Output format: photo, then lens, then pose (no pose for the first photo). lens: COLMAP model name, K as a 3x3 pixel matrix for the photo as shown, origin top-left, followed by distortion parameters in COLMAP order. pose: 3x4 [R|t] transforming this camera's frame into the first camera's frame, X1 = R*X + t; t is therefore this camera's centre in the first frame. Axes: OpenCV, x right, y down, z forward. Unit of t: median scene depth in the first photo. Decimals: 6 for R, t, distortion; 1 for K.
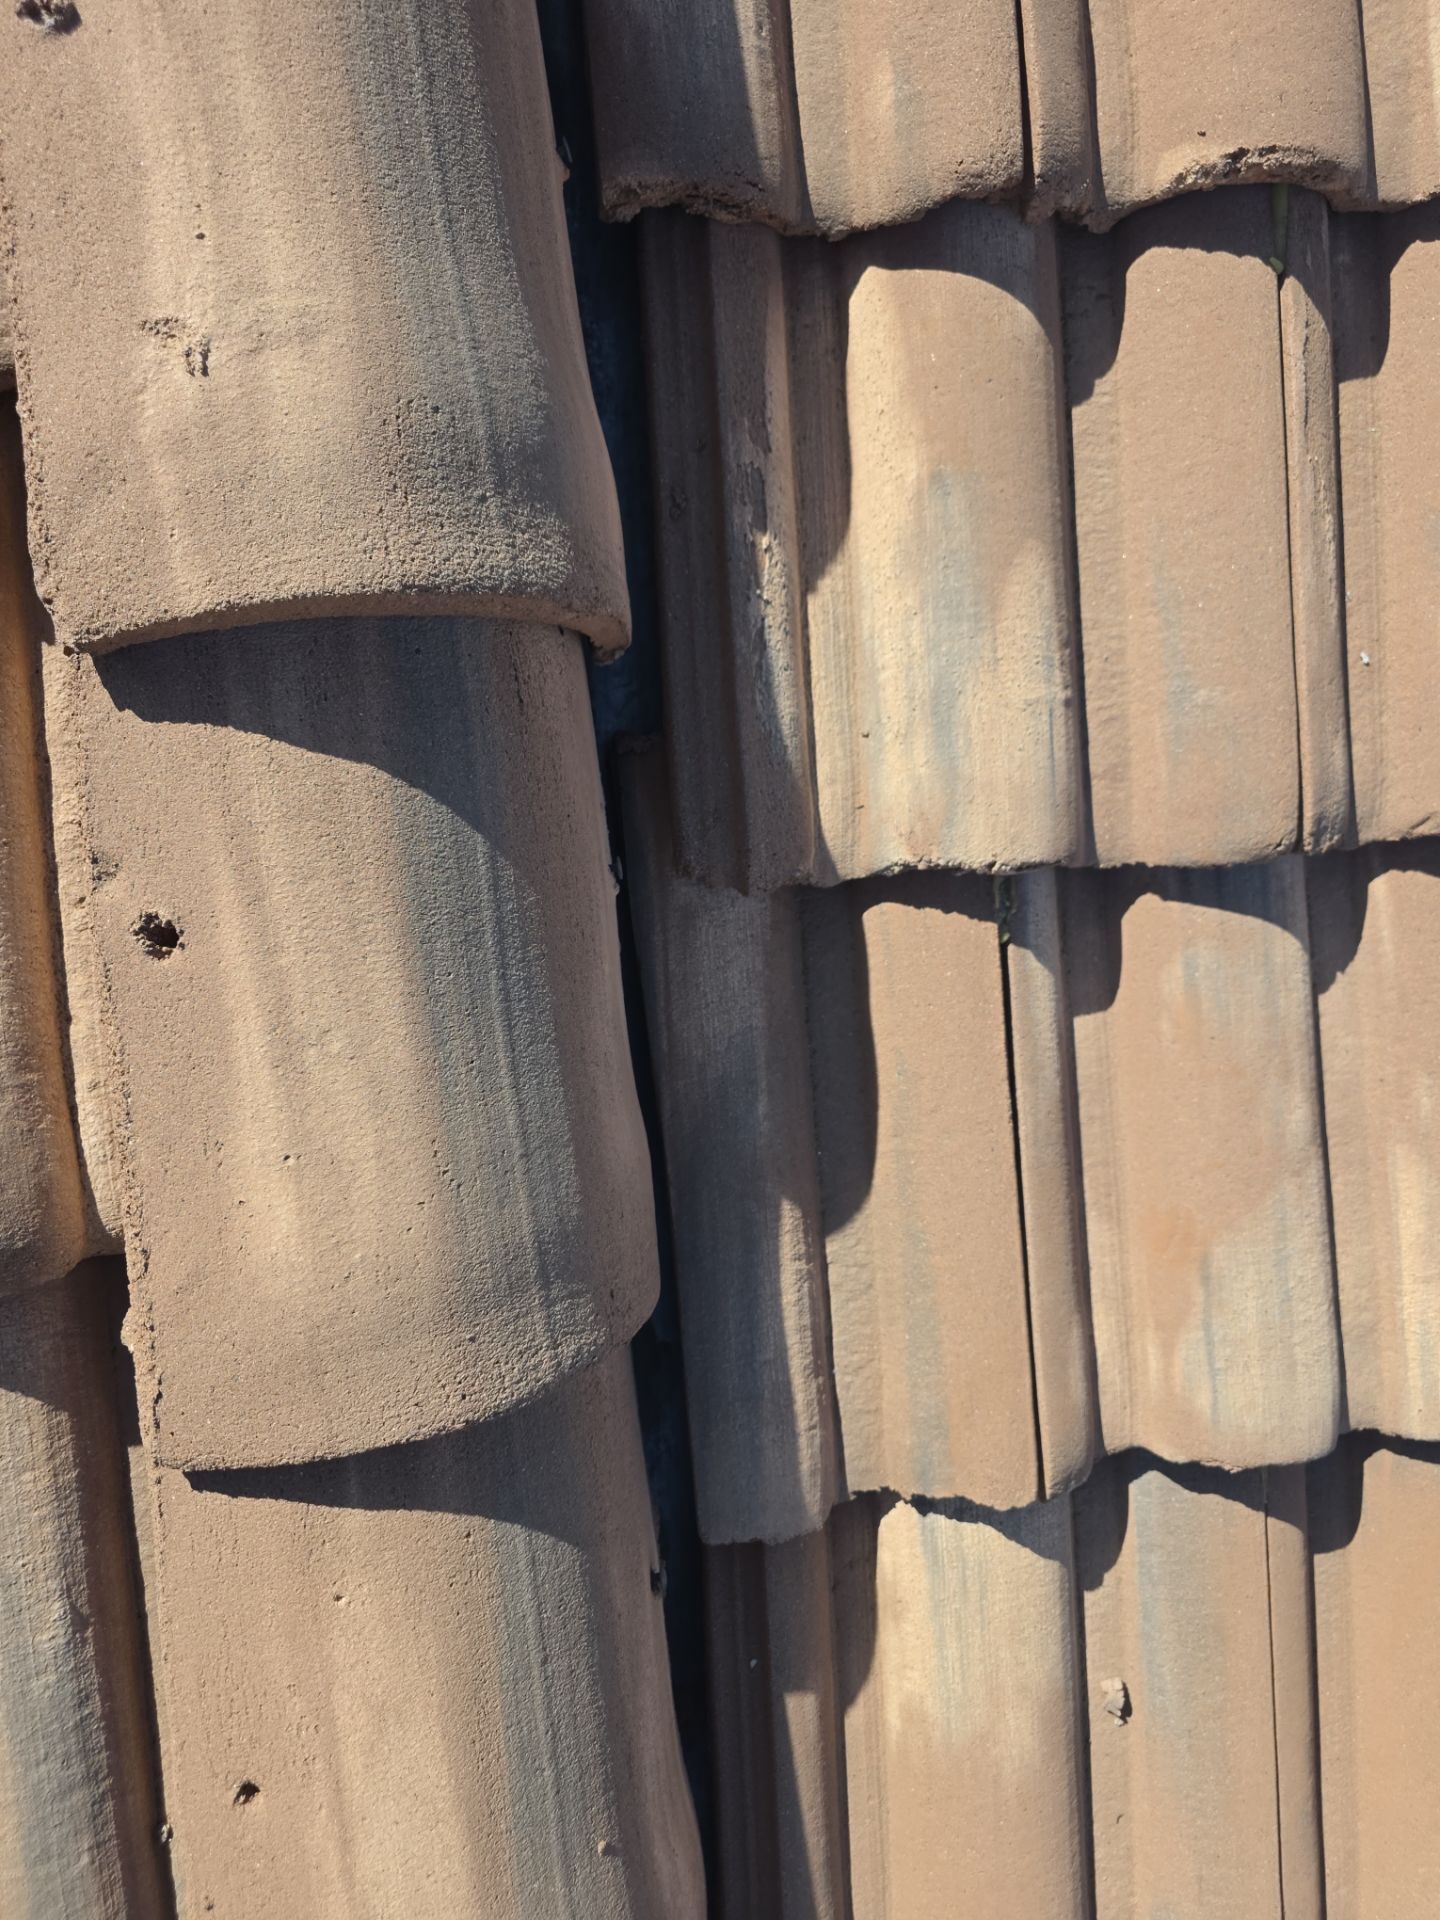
lens RADIAL K [[1271.4, 0, 724.9], [0, 1271.4, 964.6], [0, 0, 1]] dist [0.014562, -0.025168]
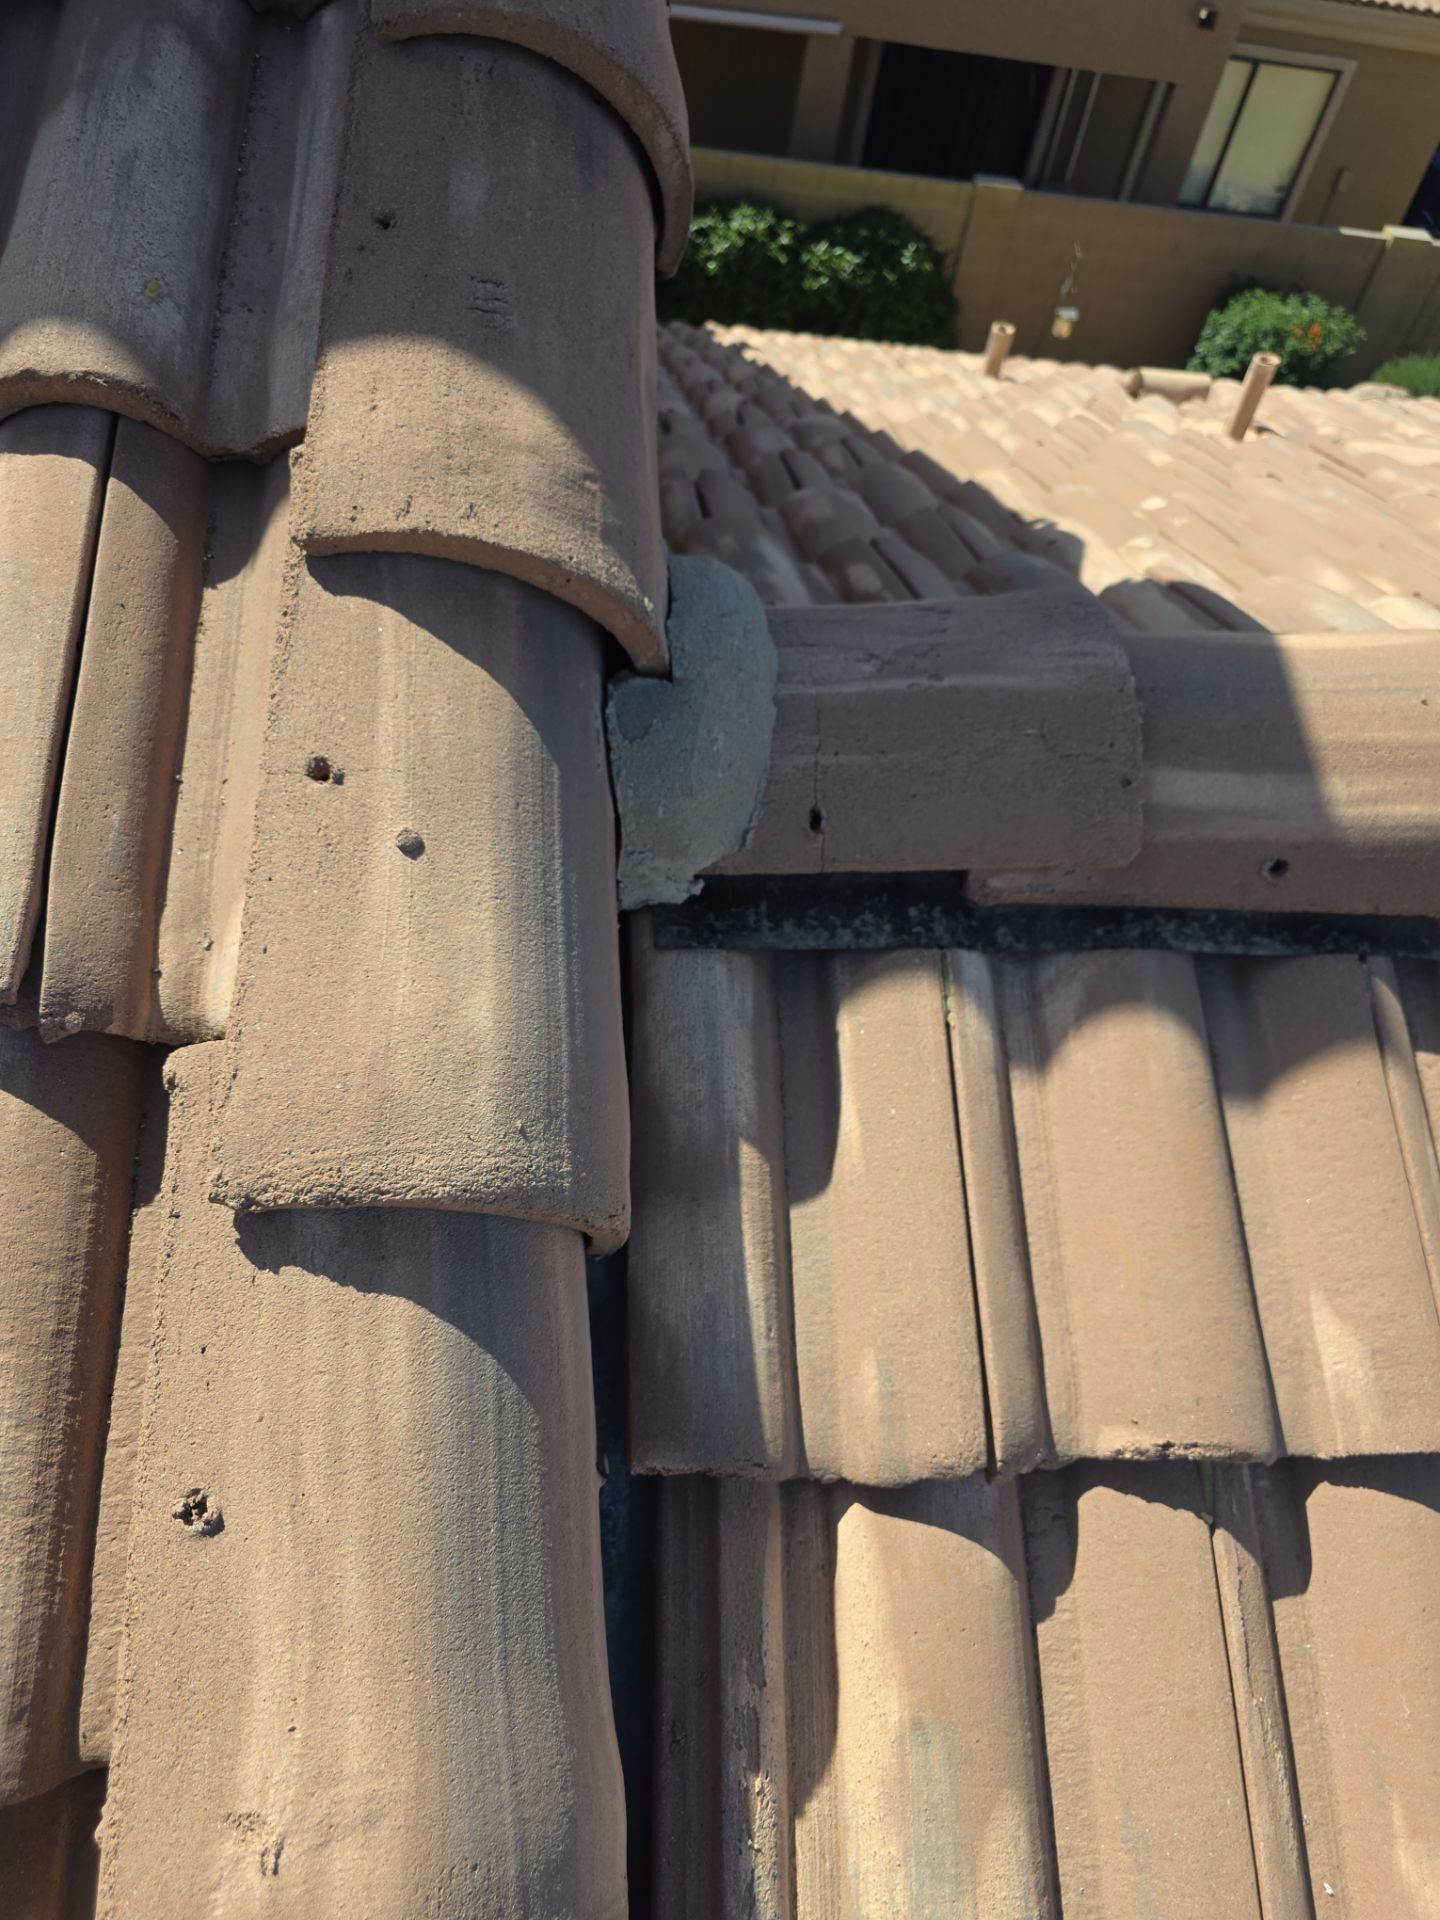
lens RADIAL K [[1271.4, 0, 715.5], [0, 1271.4, 971.0], [0, 0, 1]] dist [0.014562, -0.025168]
pose [[0.998231, 0.057914, 0.013416, -0.057272], [-0.047635, 0.914259, -0.402320, -0.524833], [-0.035566, 0.400969, 0.915401, -0.244986]]
